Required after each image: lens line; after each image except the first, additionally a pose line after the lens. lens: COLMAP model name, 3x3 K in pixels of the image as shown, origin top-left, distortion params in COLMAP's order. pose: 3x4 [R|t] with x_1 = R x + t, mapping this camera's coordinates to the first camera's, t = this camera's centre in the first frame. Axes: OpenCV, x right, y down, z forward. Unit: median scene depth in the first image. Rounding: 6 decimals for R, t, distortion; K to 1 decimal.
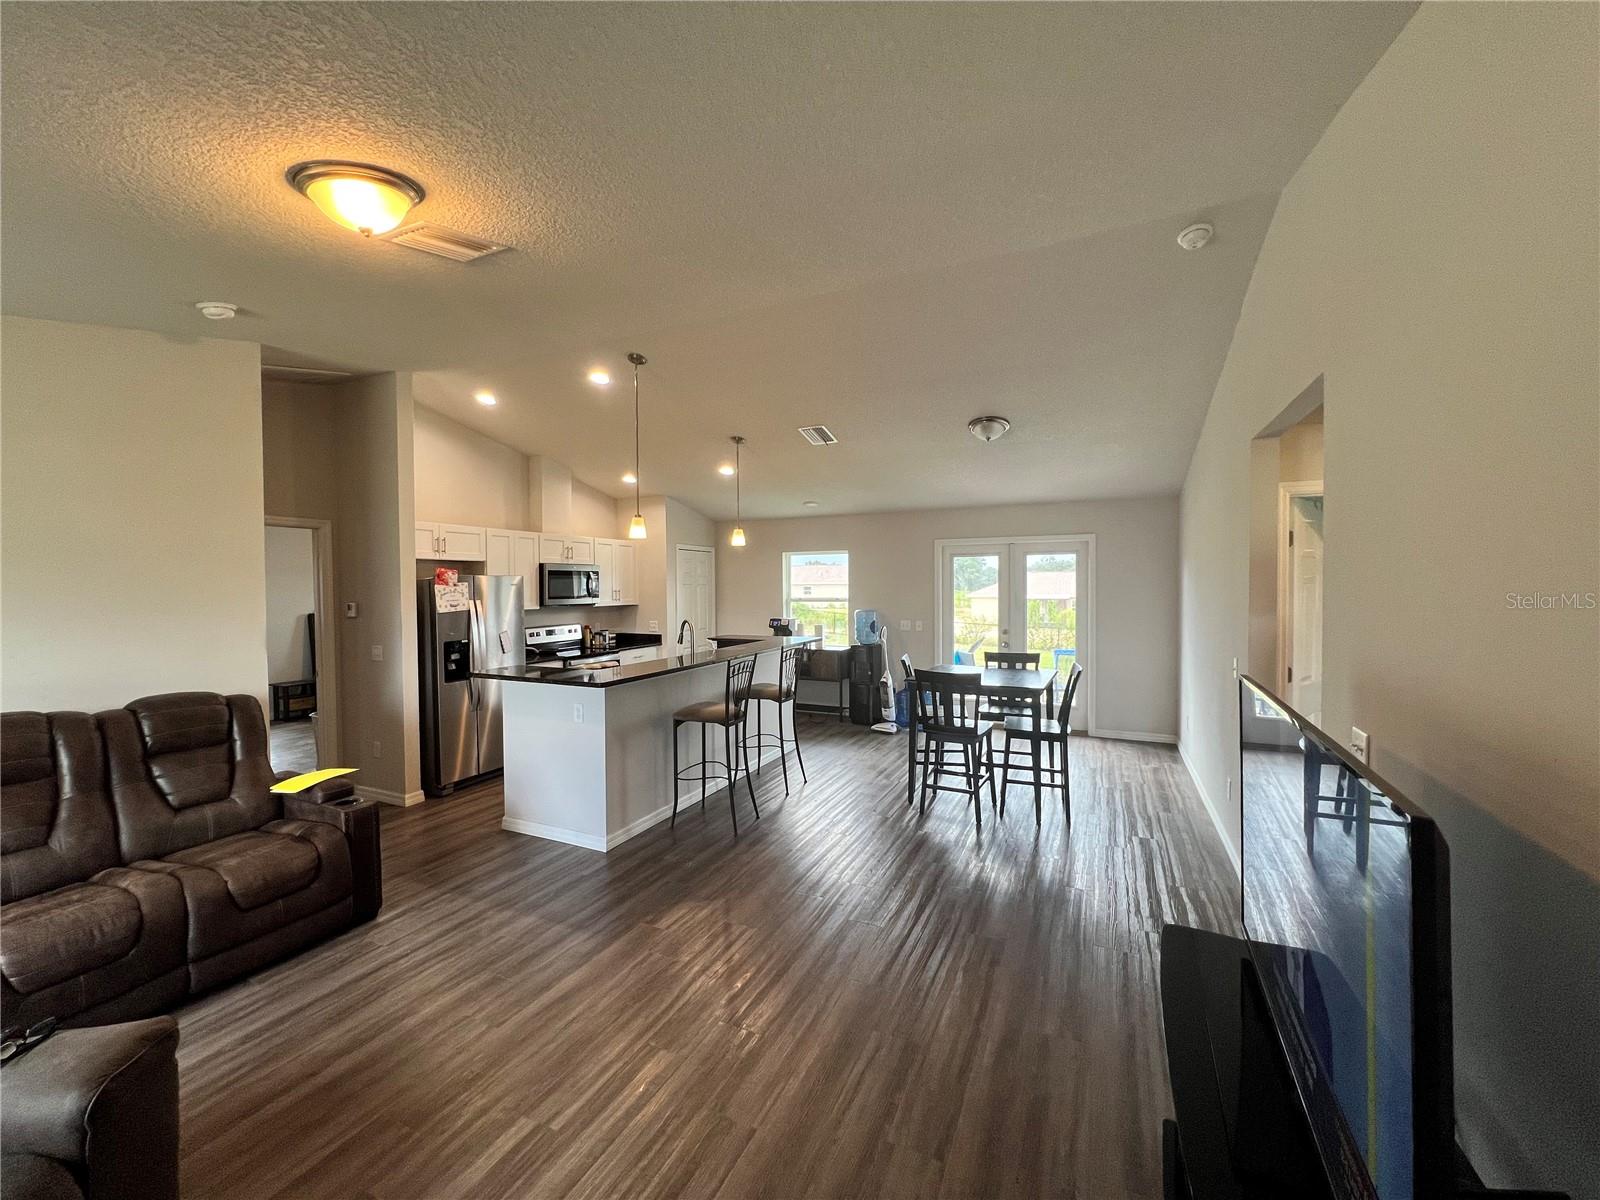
lens RADIAL K [[641.4, 0, 798.5], [0, 641.4, 598.2], [0, 0, 1]] dist [-0.004377, 0.001279]
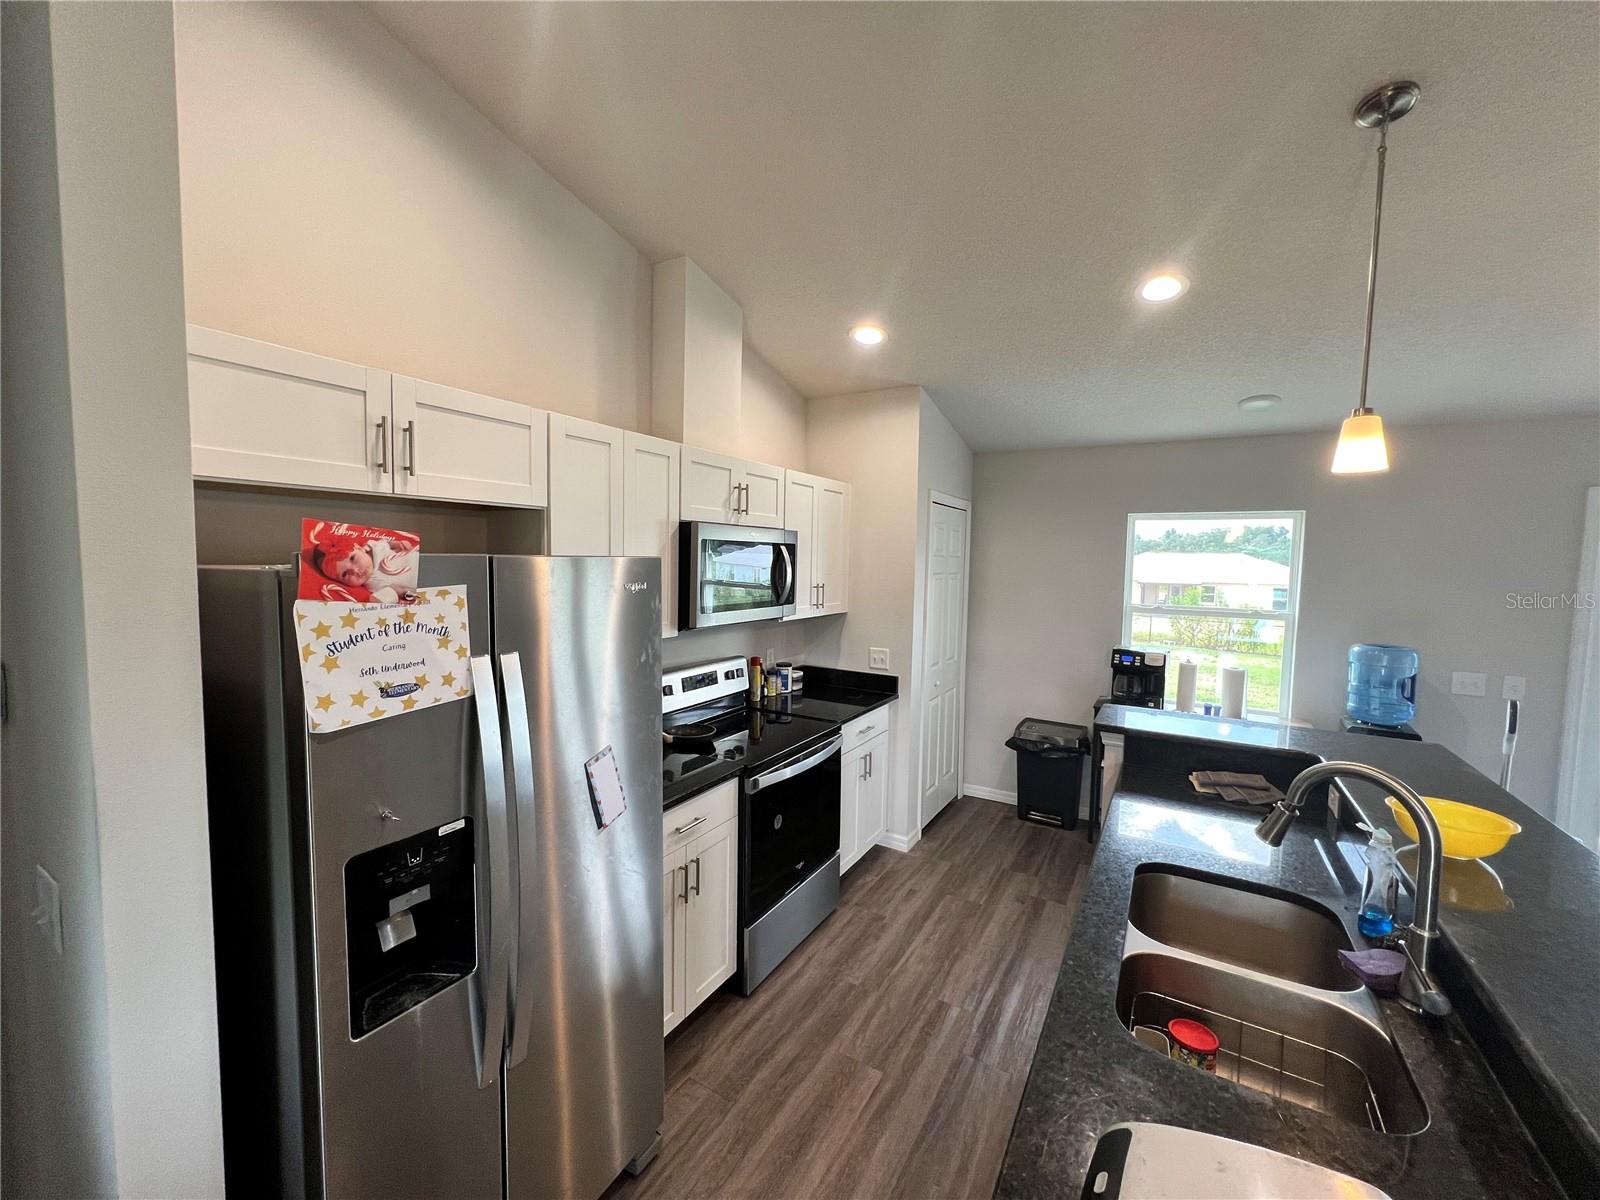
lens RADIAL K [[641.4, 0, 800.2], [0, 641.4, 596.8], [0, 0, 1]] dist [-0.004377, 0.001279]
pose [[0.995090, 0.031838, -0.093712, -0.372805], [-0.028000, 0.998726, 0.041991, -0.034023], [0.094929, -0.039161, 0.994713, 0.781462]]
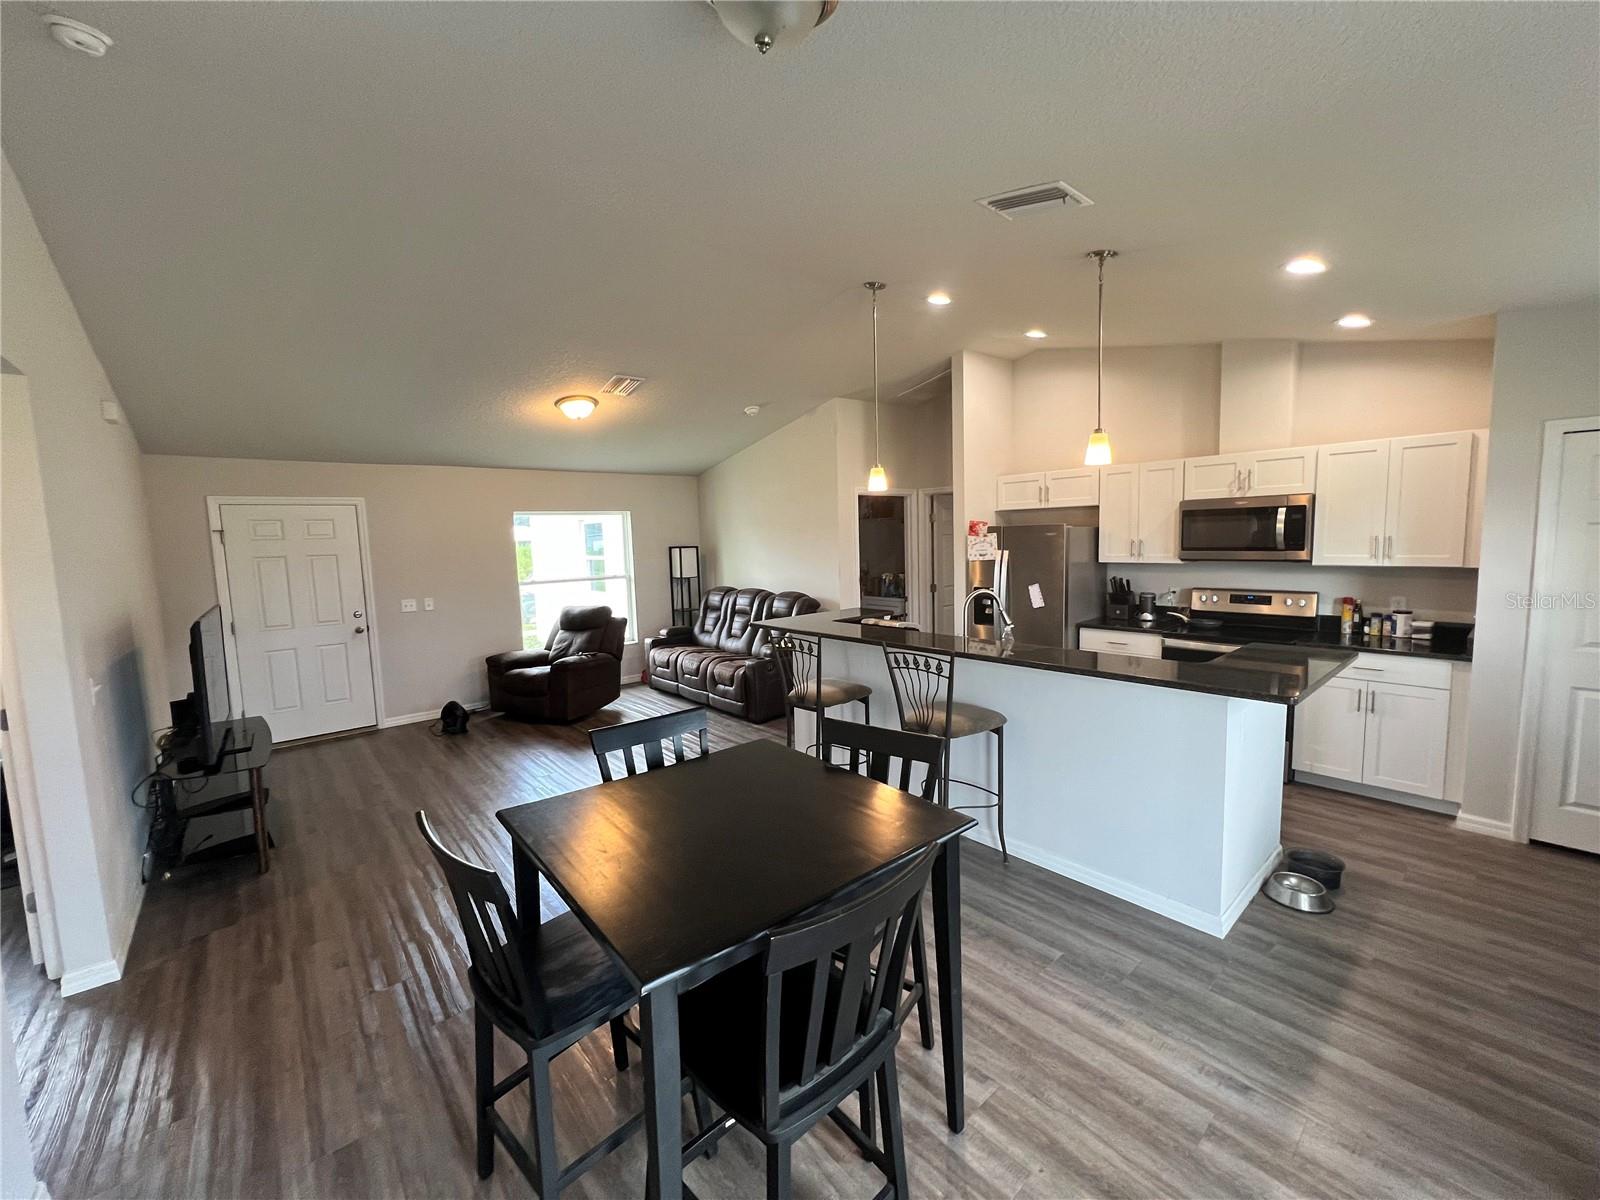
lens RADIAL K [[641.4, 0, 802.2], [0, 641.4, 599.1], [0, 0, 1]] dist [-0.004377, 0.001279]
pose [[-0.408585, 0.107260, -0.906396, 0.569666], [0.012502, 0.993635, 0.111948, -0.038769], [0.912635, 0.034408, -0.407326, 1.154258]]
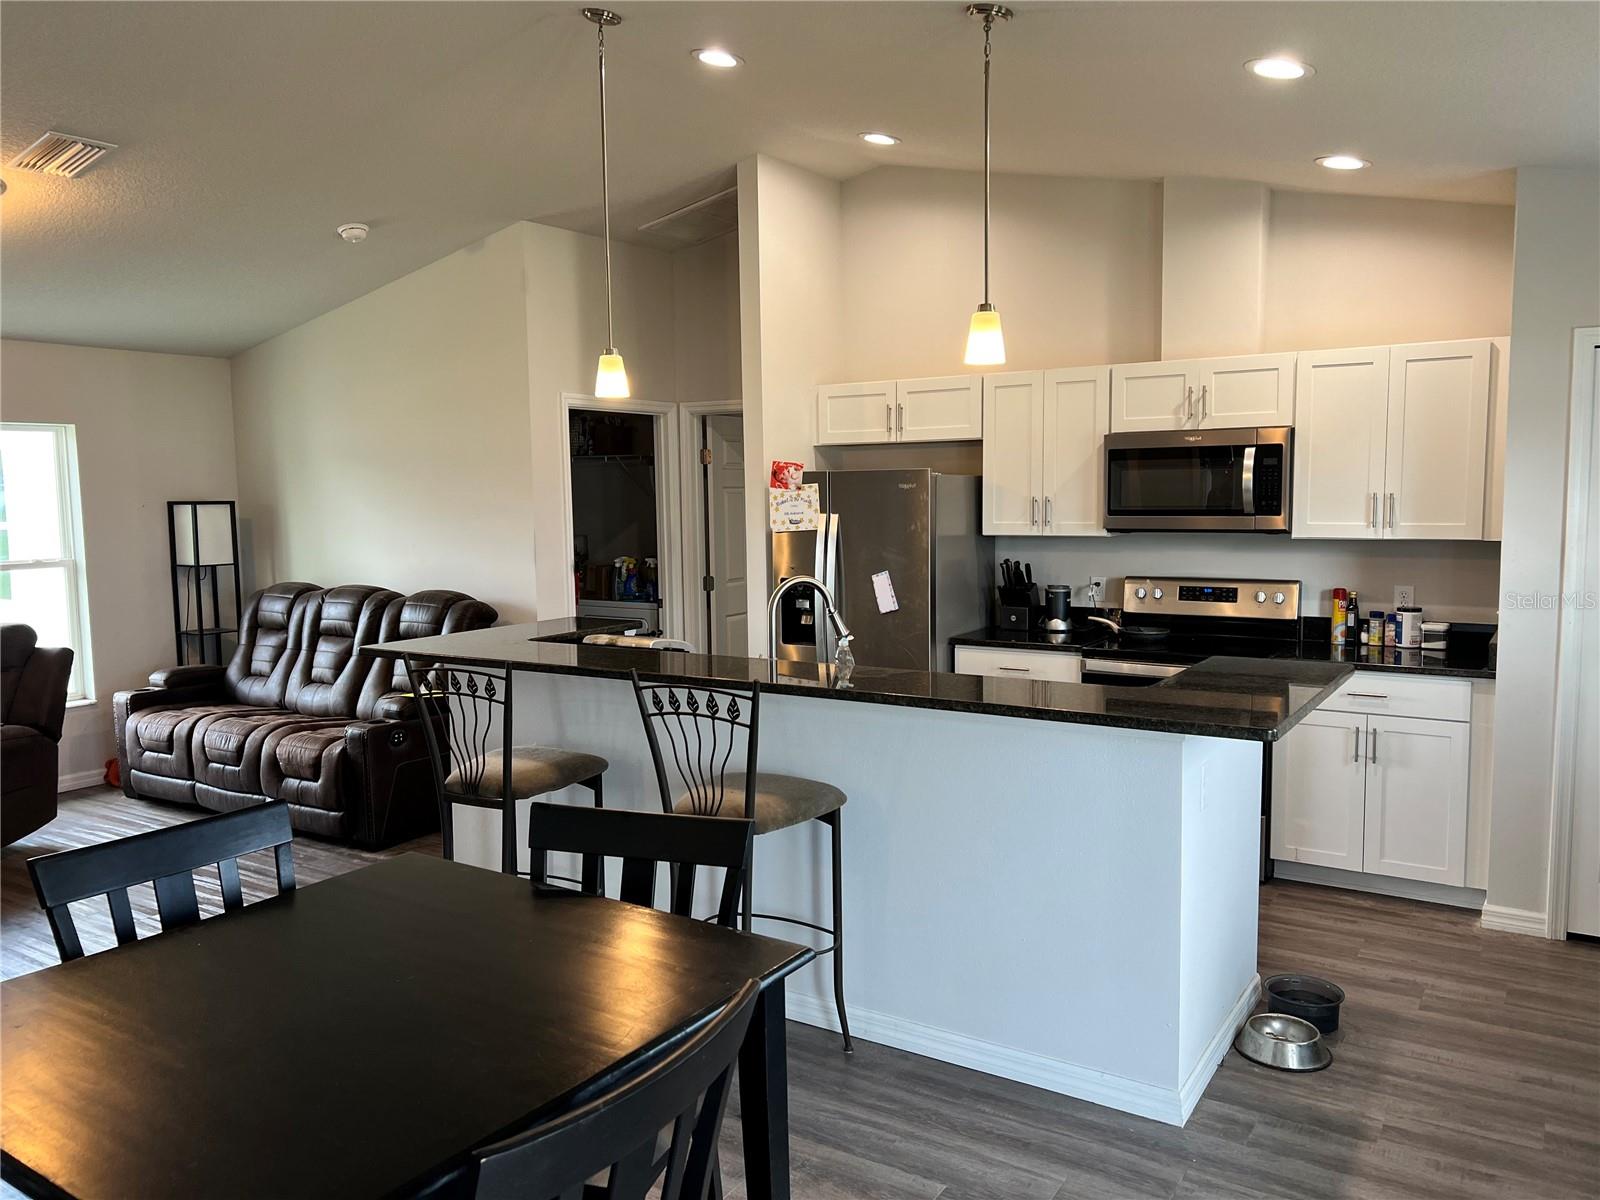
lens RADIAL K [[1198.0, 0, 803.7], [0, 1198.0, 603.0], [0, 0, 1]] dist [0.058631, -0.060430]
pose [[-0.131736, 0.100575, -0.986169, 0.592922], [-0.007368, 0.994713, 0.102431, -0.027943], [0.991257, 0.020760, -0.130299, 1.148050]]
